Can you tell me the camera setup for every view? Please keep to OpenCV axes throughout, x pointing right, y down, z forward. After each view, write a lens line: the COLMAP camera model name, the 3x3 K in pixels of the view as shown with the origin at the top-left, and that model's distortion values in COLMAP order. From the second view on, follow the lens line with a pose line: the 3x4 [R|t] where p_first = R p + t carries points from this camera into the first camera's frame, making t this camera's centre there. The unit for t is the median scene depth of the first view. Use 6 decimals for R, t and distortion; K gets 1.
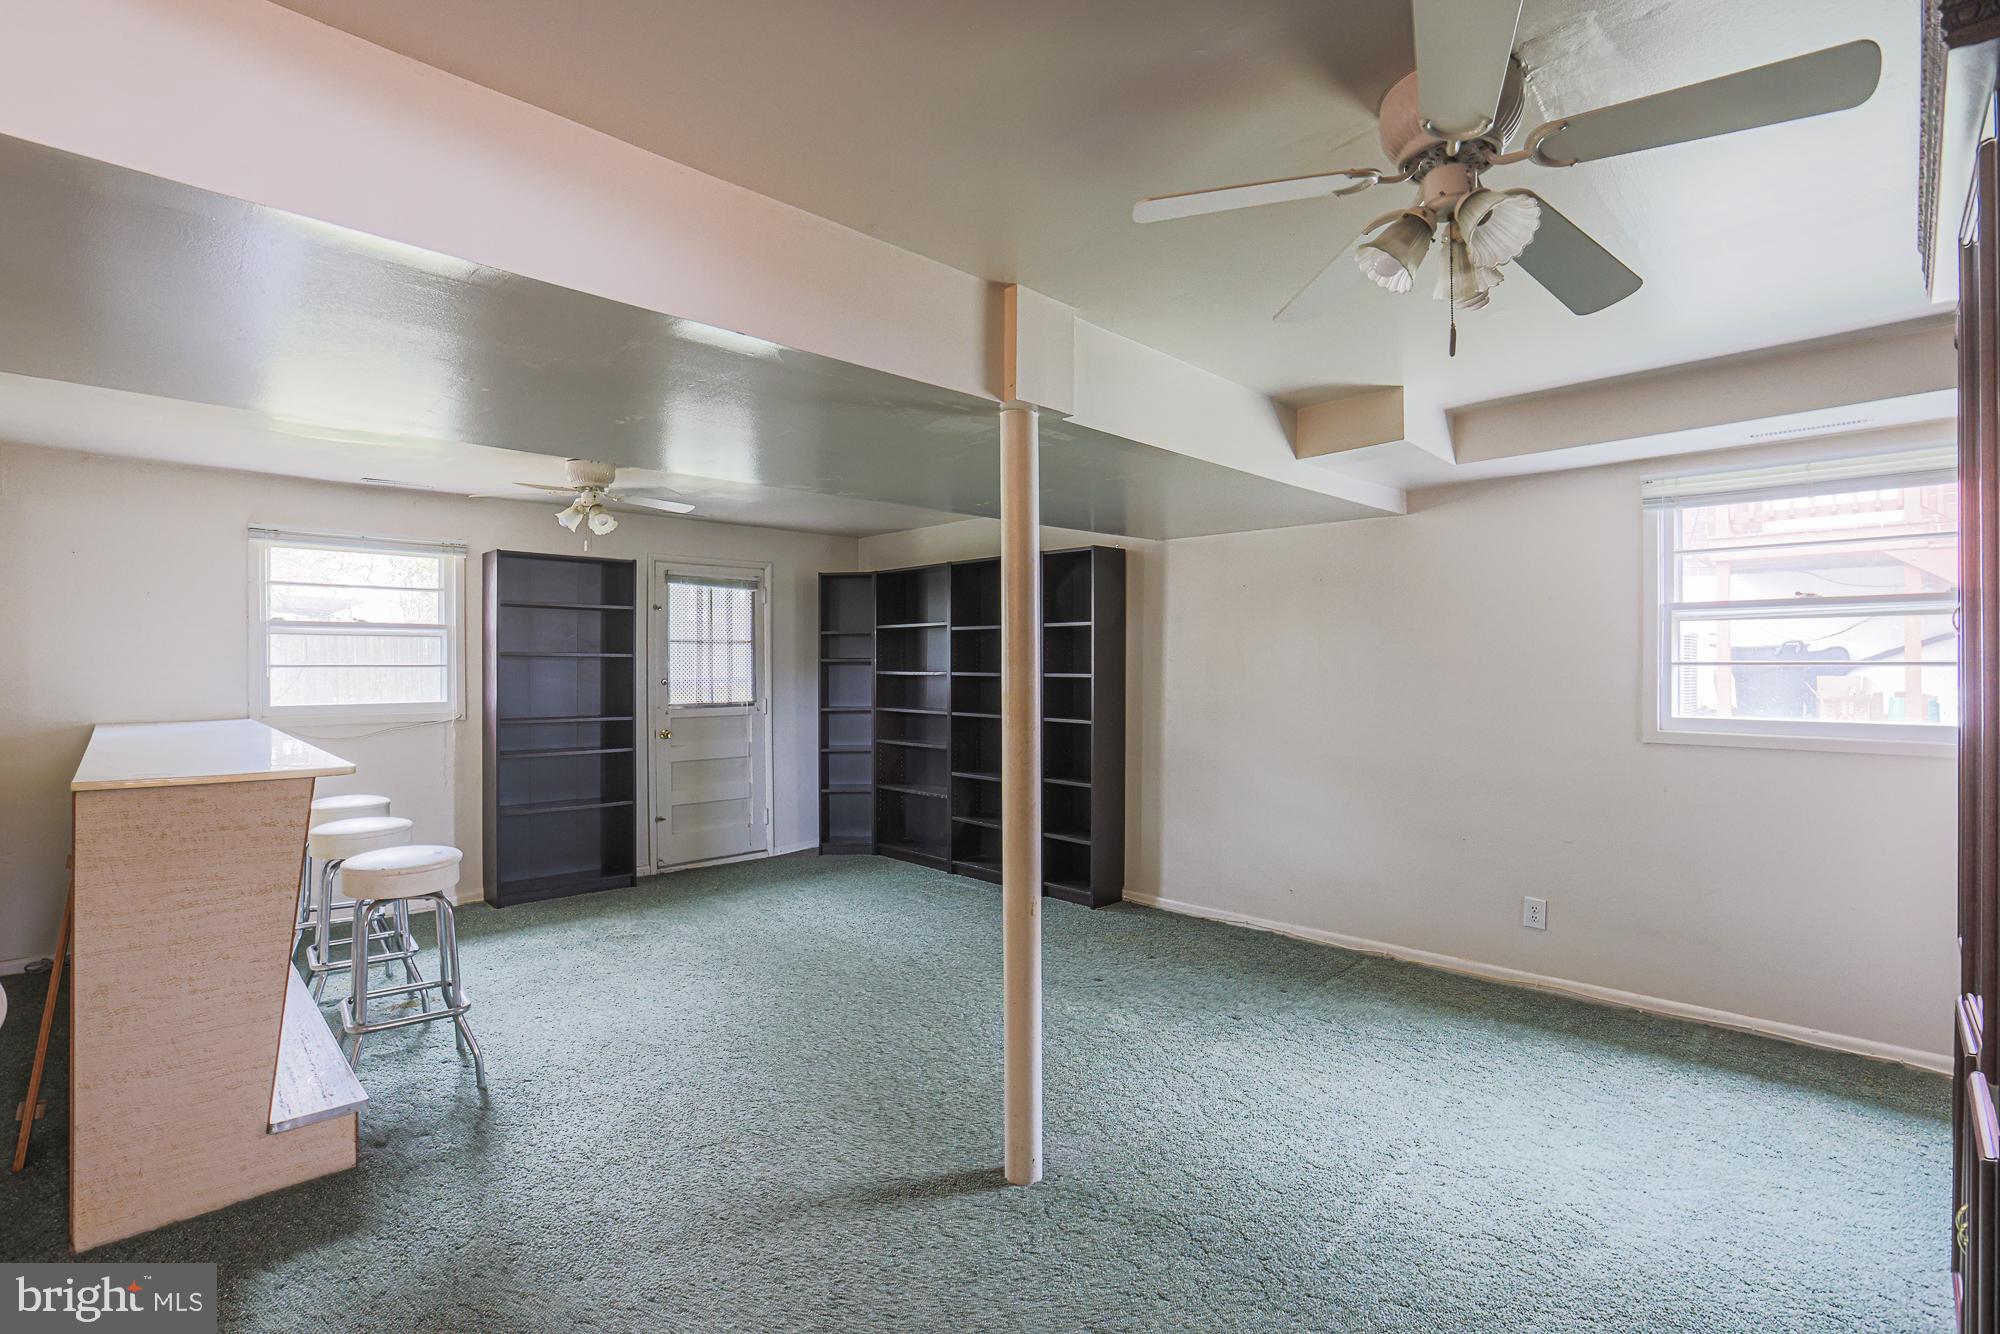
lens RADIAL K [[922.2, 0, 1004.7], [0, 922.2, 661.6], [0, 0, 1]] dist [-0.062832, 0.019094]
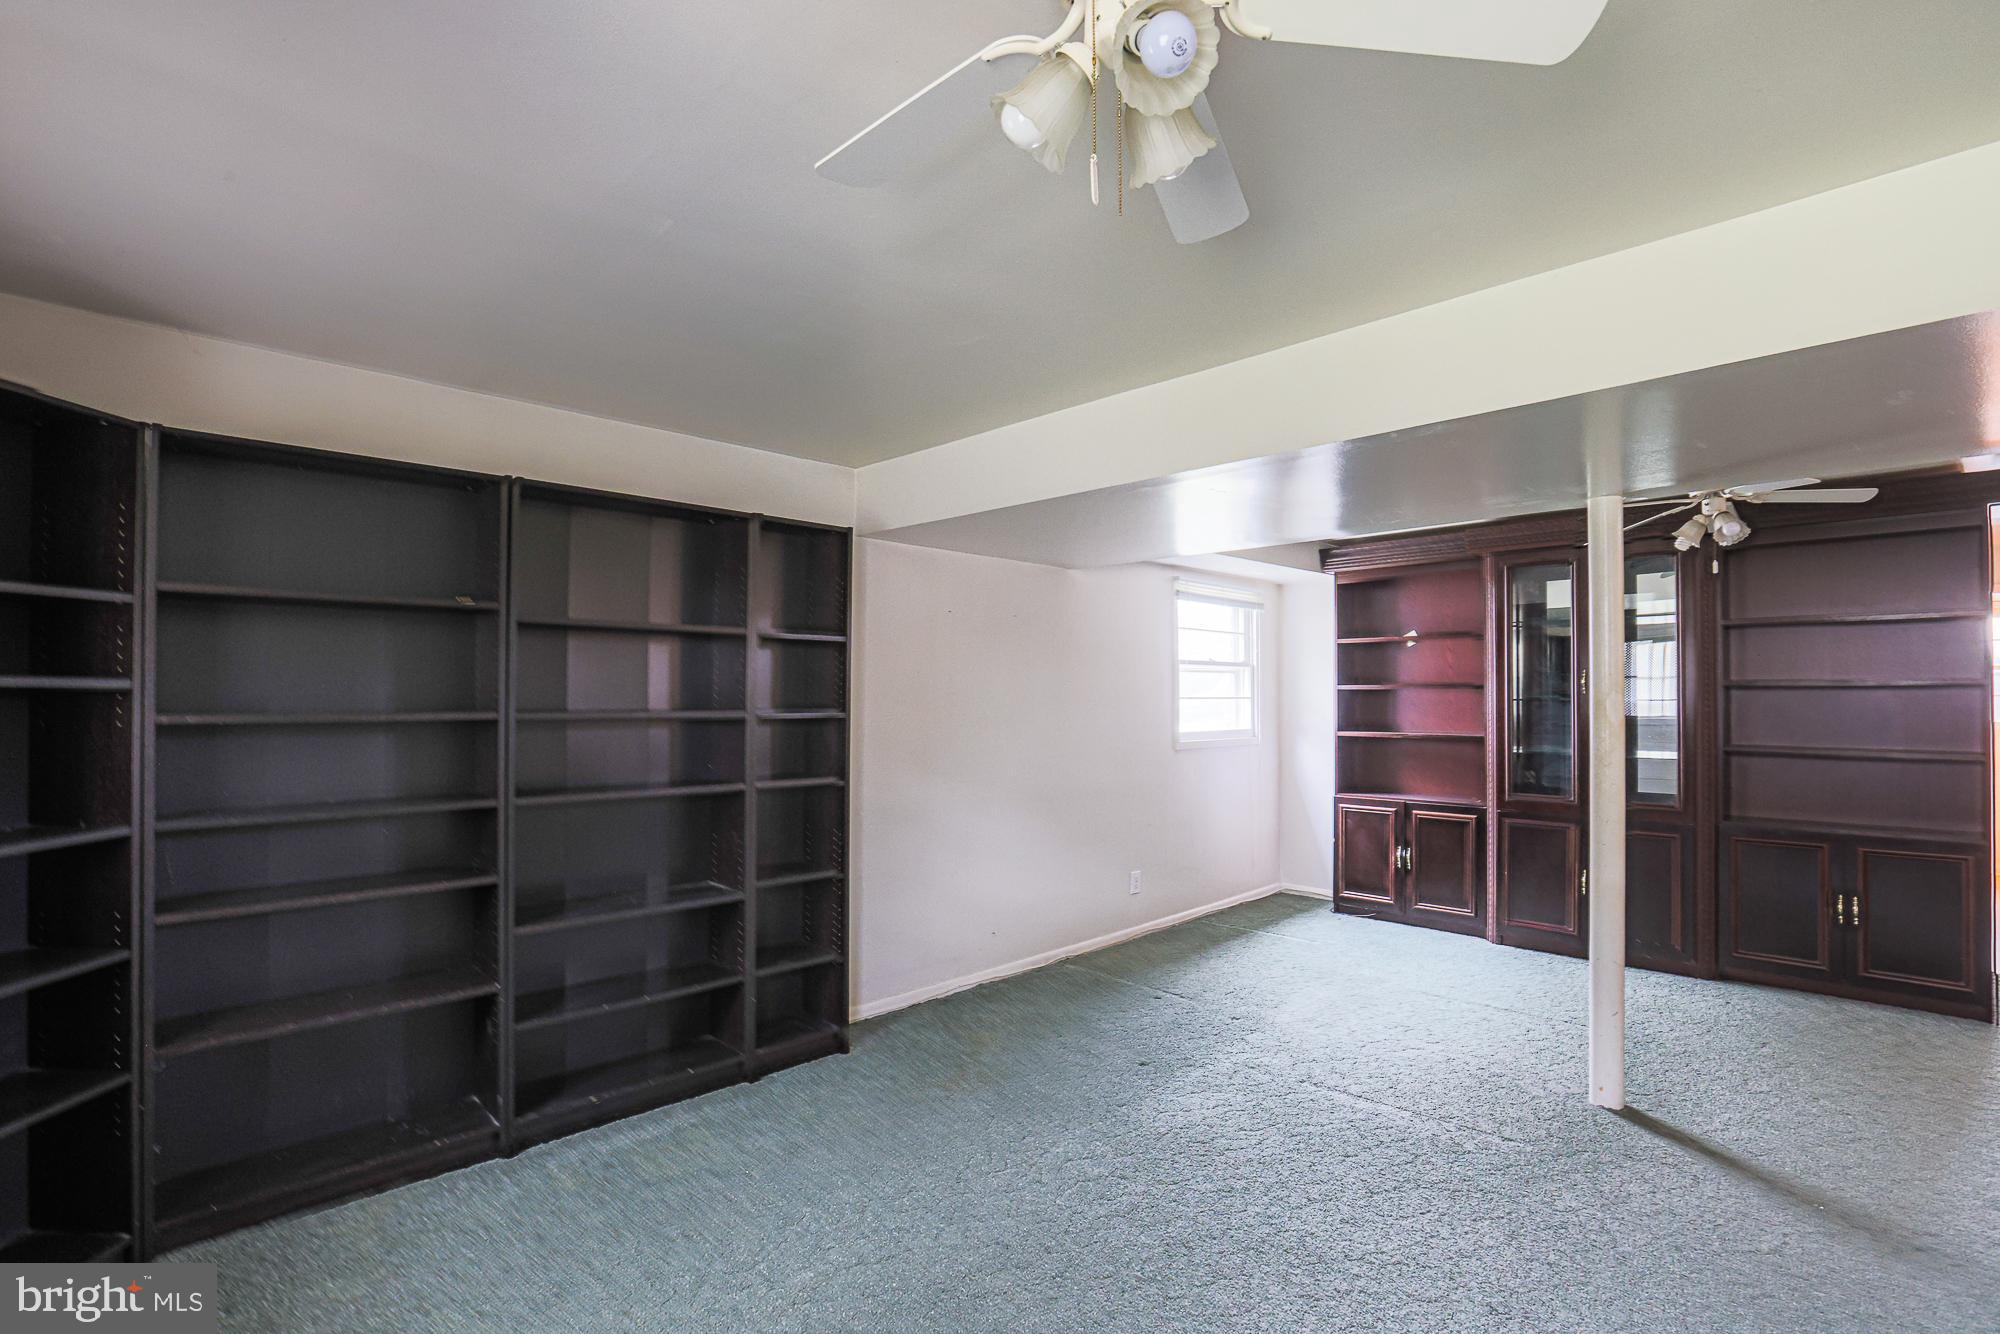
lens RADIAL K [[922.2, 0, 1004.7], [0, 922.2, 661.6], [0, 0, 1]] dist [-0.062832, 0.019094]
pose [[0.005760, 0.045516, 0.998947, -0.874668], [0.000268, 0.998963, -0.045519, 0.012851], [-0.999983, 0.000530, 0.005741, 1.291644]]
